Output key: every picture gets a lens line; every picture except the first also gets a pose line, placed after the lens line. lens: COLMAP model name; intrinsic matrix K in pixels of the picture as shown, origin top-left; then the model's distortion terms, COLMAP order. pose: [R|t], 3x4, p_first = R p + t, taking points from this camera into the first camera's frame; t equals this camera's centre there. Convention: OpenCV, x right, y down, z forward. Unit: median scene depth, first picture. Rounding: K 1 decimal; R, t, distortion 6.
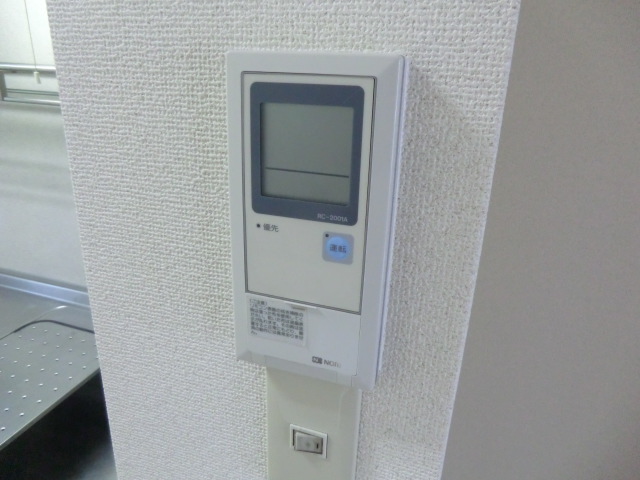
lens RADIAL K [[467.7, 0, 320.7], [0, 467.7, 237.9], [0, 0, 1]] dist [-0.082842, 0.090773]
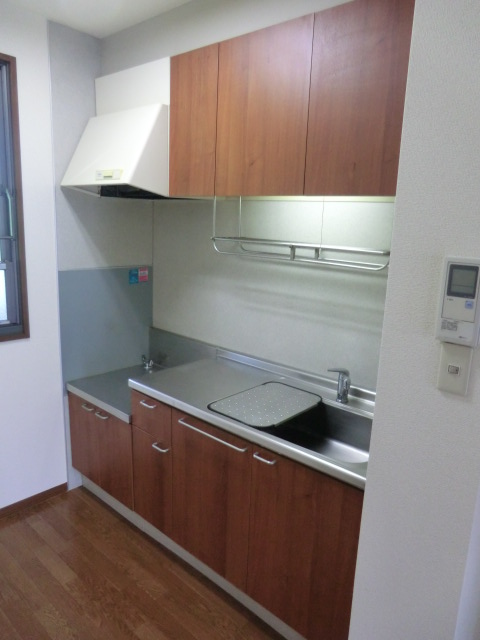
lens RADIAL K [[467.7, 0, 242.3], [0, 467.7, 323.2], [0, 0, 1]] dist [-0.082842, 0.090773]
pose [[0.913965, 0.085276, -0.396731, -0.147117], [-0.145806, 0.981390, -0.124955, 0.870641], [0.378692, 0.172050, 0.909391, -3.021498]]
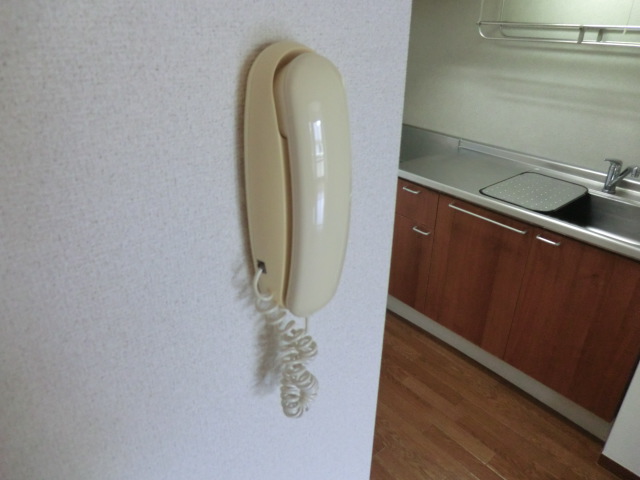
lens RADIAL K [[467.7, 0, 317.2], [0, 467.7, 234.0], [0, 0, 1]] dist [-0.082842, 0.090773]
pose [[0.838844, 0.207618, -0.503225, -1.532872], [-0.166797, 0.977978, 0.125449, 1.418843], [0.518188, -0.021296, 0.855001, -4.154564]]
